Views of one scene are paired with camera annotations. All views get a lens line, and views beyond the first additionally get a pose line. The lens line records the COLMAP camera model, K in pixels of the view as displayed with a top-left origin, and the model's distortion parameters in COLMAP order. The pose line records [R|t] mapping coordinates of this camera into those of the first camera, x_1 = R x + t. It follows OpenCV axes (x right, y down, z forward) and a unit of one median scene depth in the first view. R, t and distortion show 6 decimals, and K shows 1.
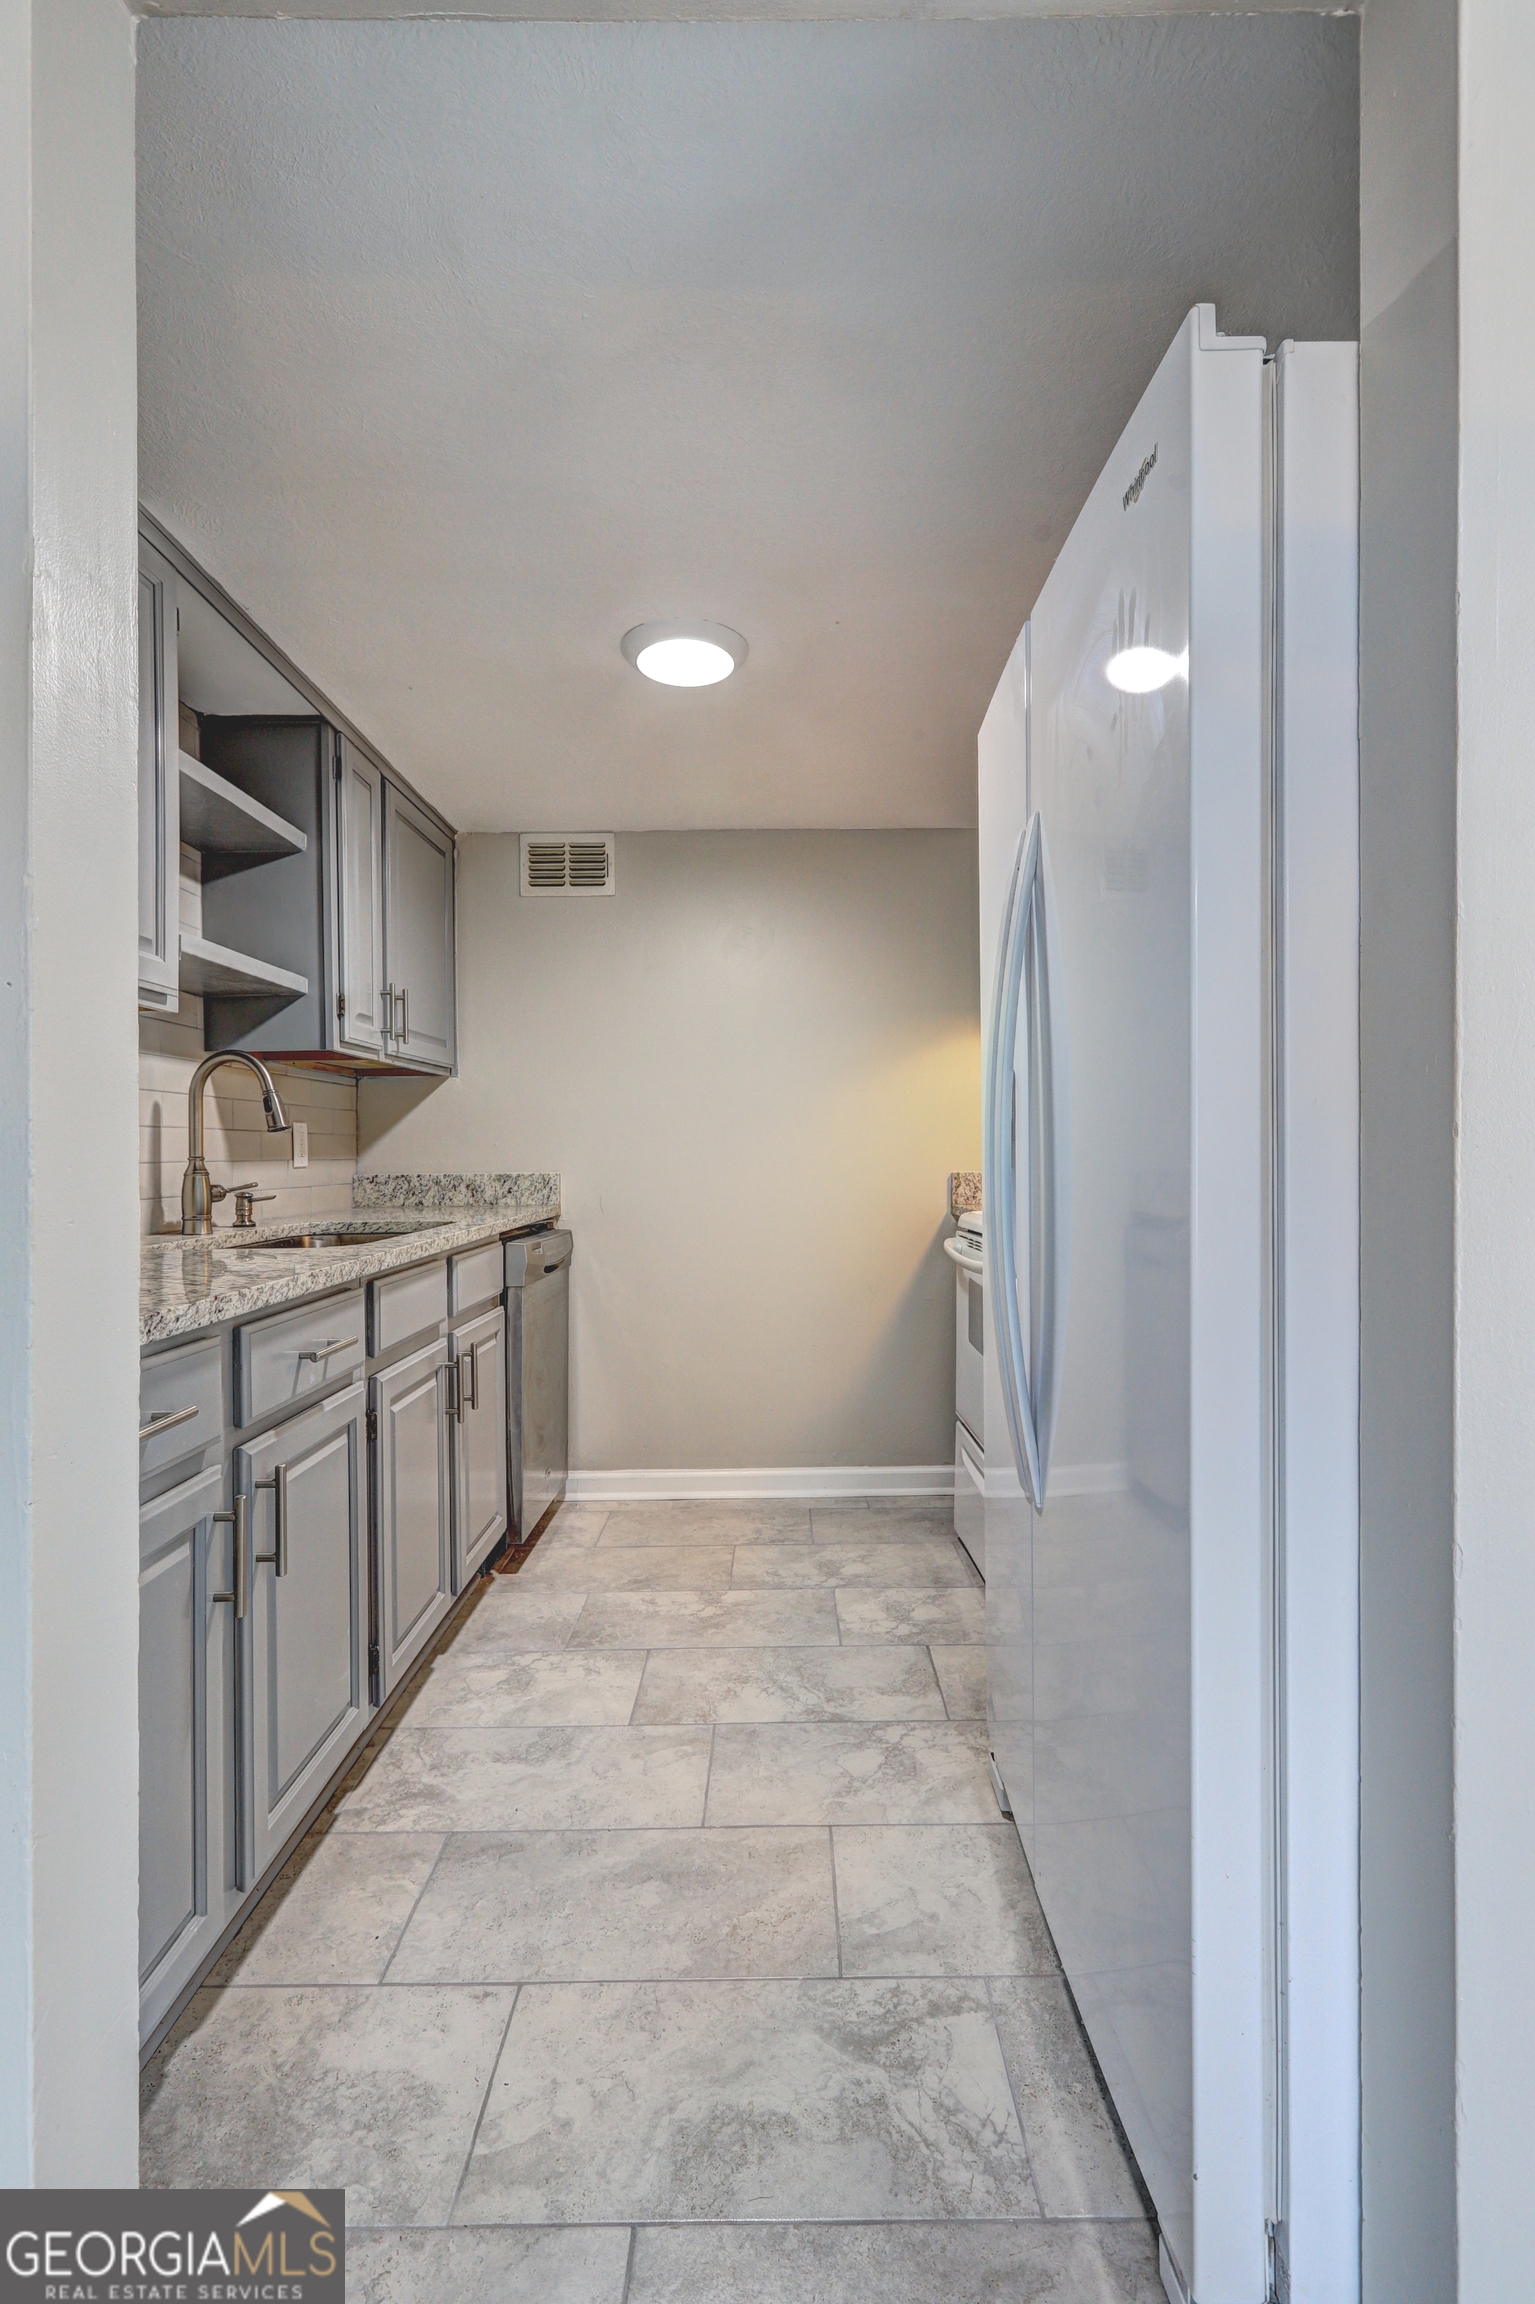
lens RADIAL K [[1040.6, 0, 764.5], [0, 1040.6, 1156.9], [0, 0, 1]] dist [-0.001330, 0.000246]
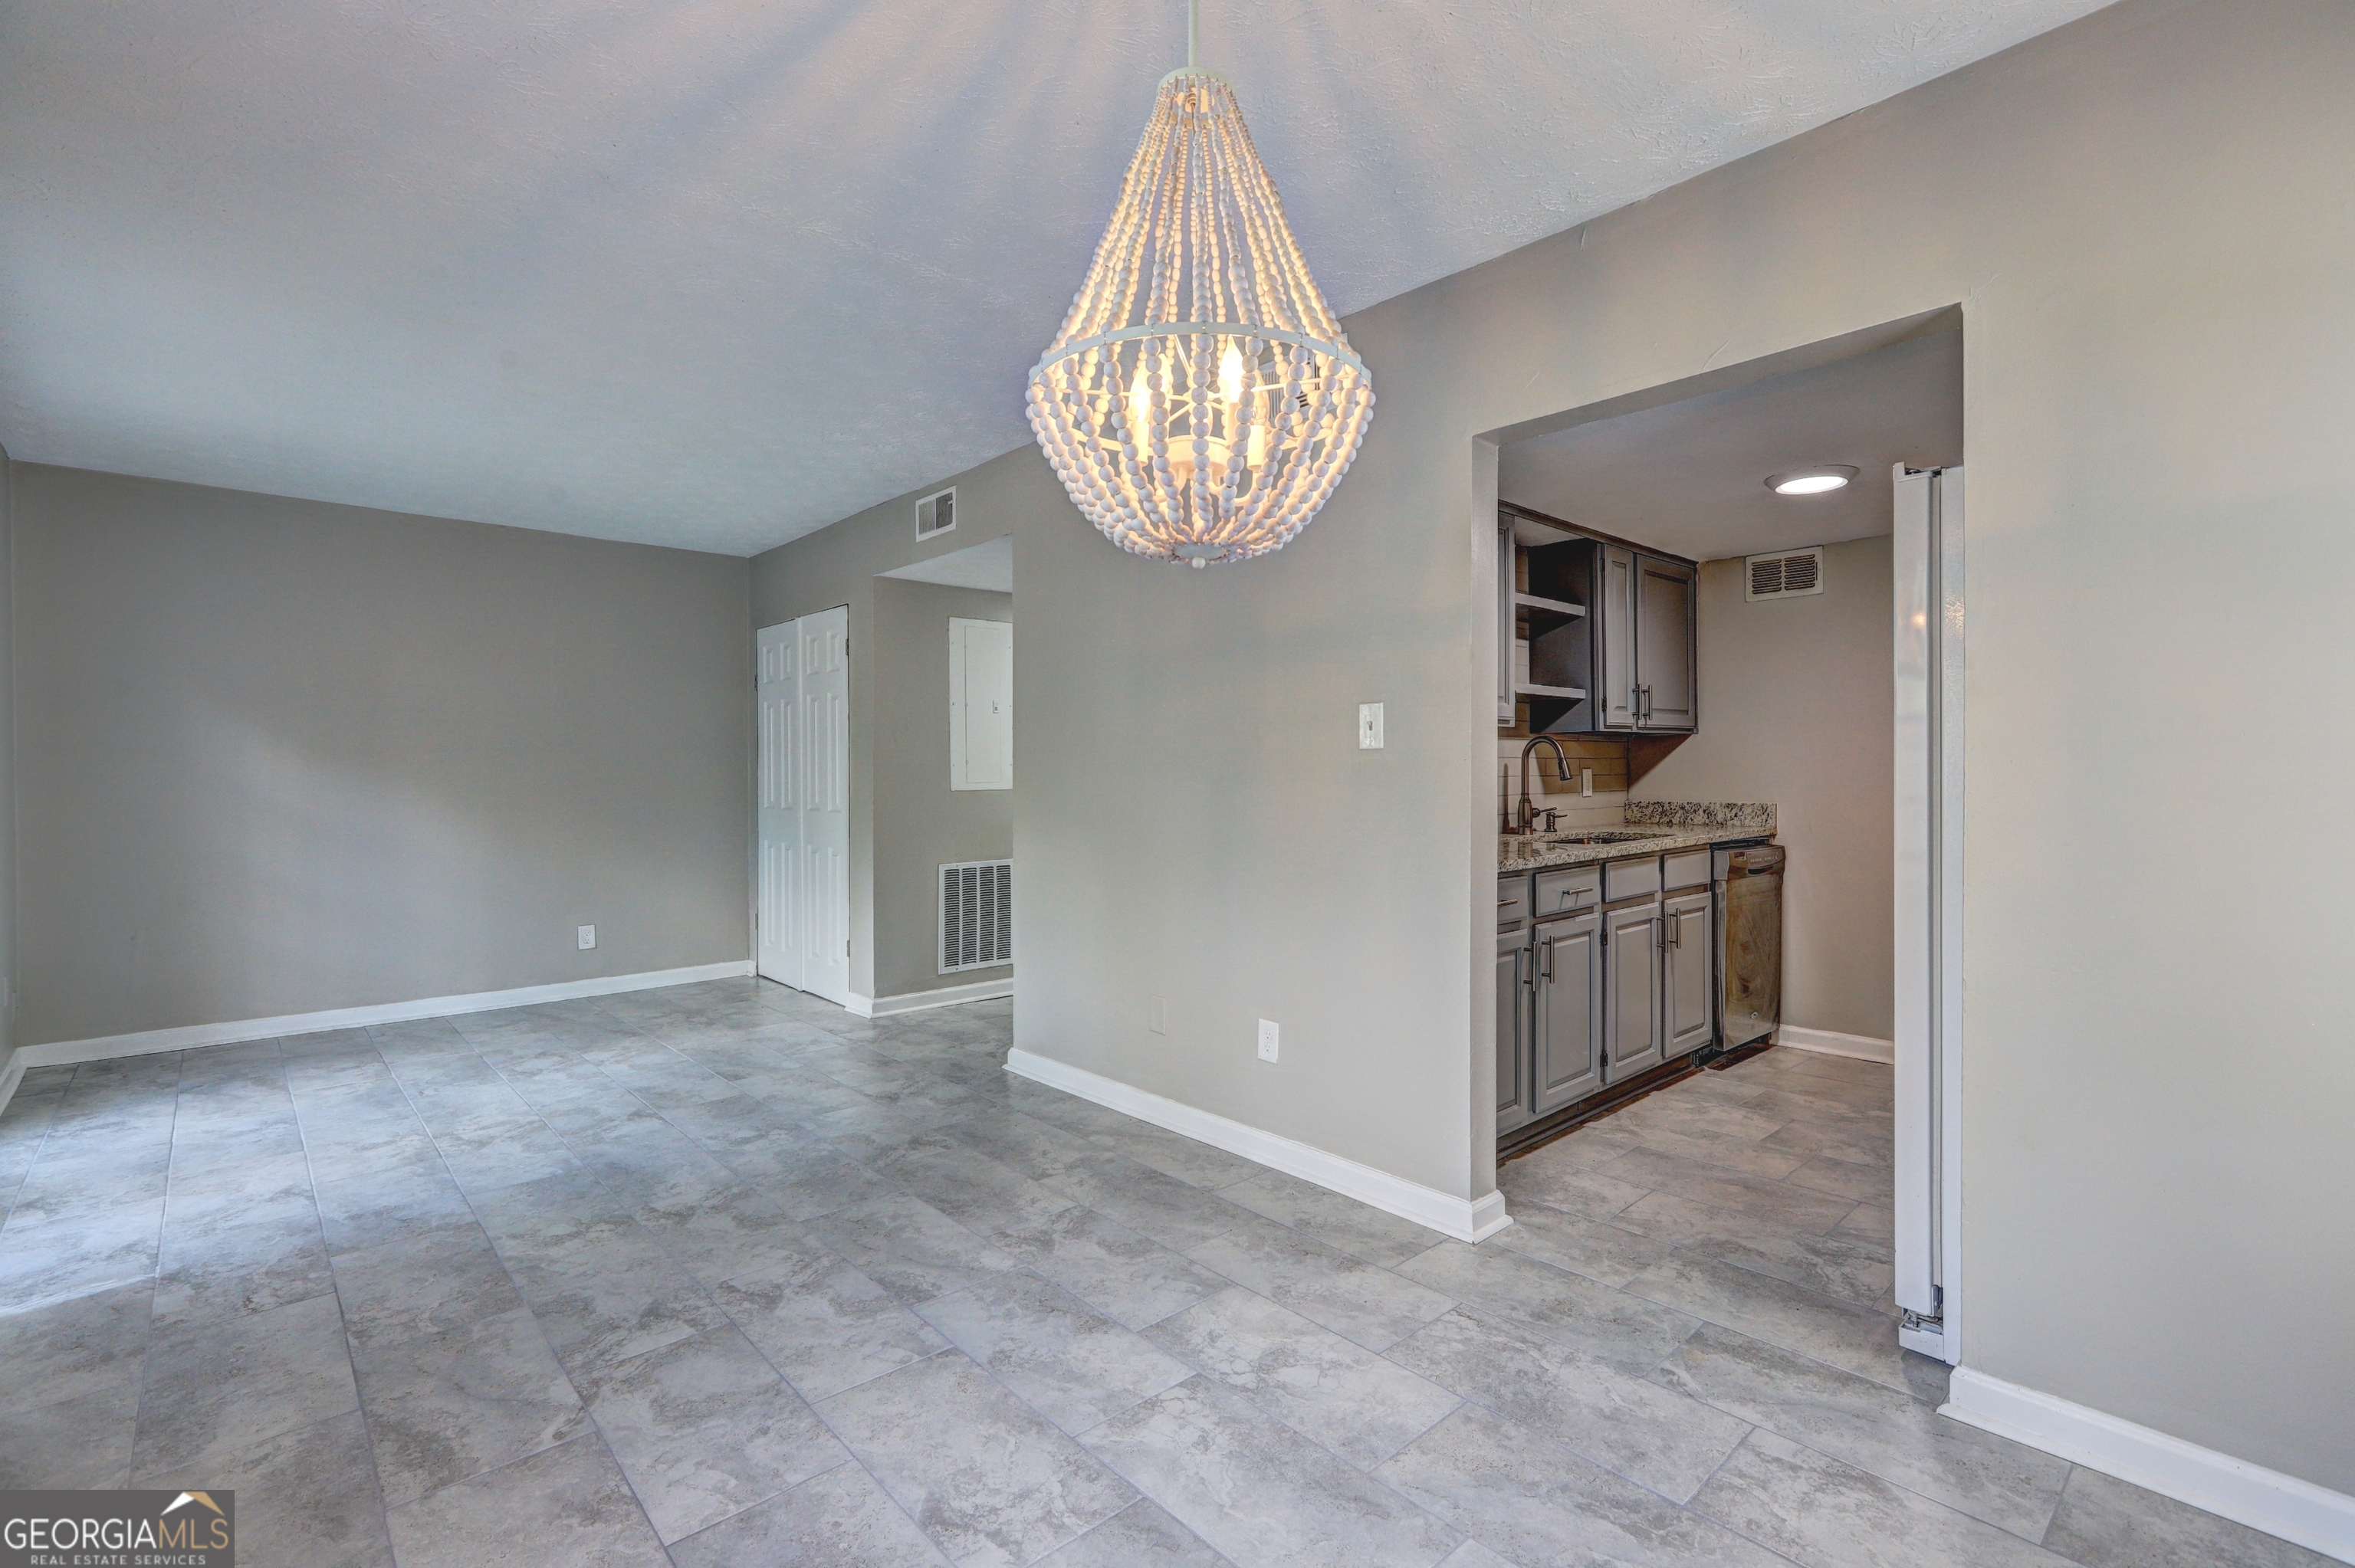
lens RADIAL K [[1063.5, 0, 1178.1], [0, 1063.5, 776.2], [0, 0, 1]] dist [-0.001330, 0.000246]
pose [[0.672414, 0.009137, -0.740119, 0.413430], [-0.000898, 0.999933, 0.011529, -0.047298], [0.740174, -0.007087, 0.672378, -0.686963]]
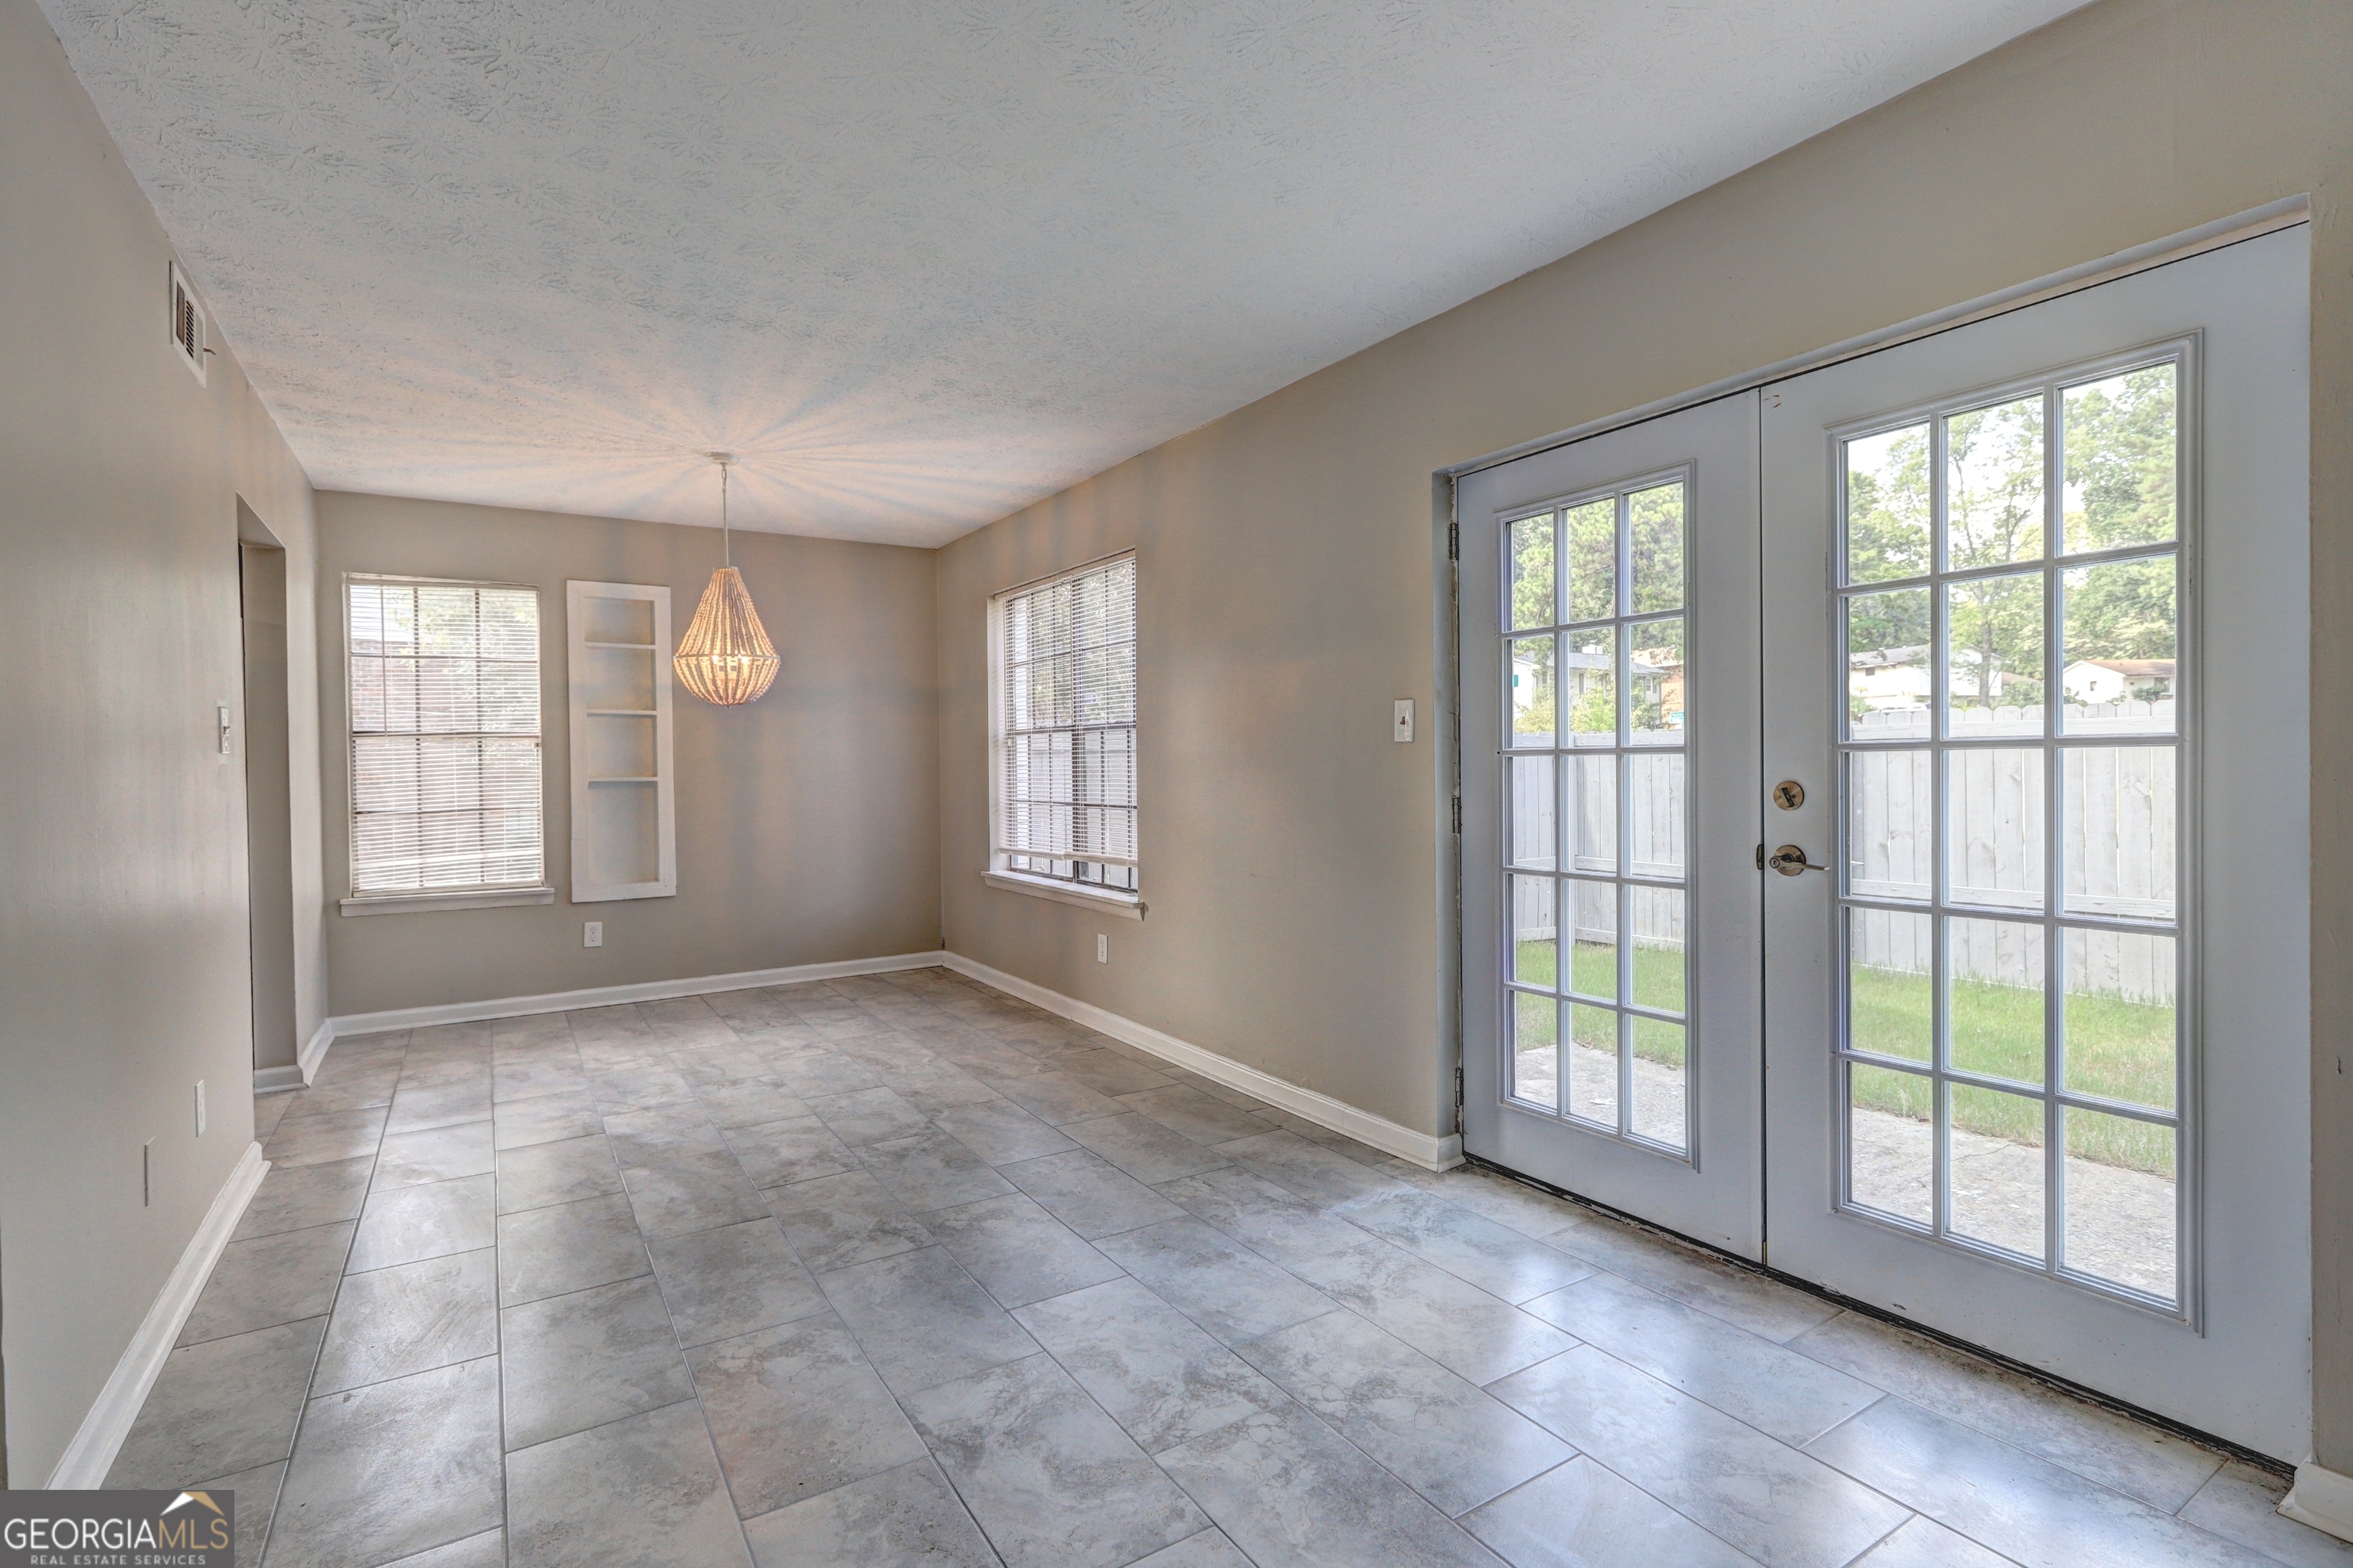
lens RADIAL K [[1075.1, 0, 1166.7], [0, 1075.1, 776.8], [0, 0, 1]] dist [0.001157, 0.000084]
pose [[-0.535162, 0.007550, 0.844715, -1.988442], [0.017117, 0.999852, 0.001908, -0.021958], [-0.844576, 0.015480, -0.535212, 0.053144]]
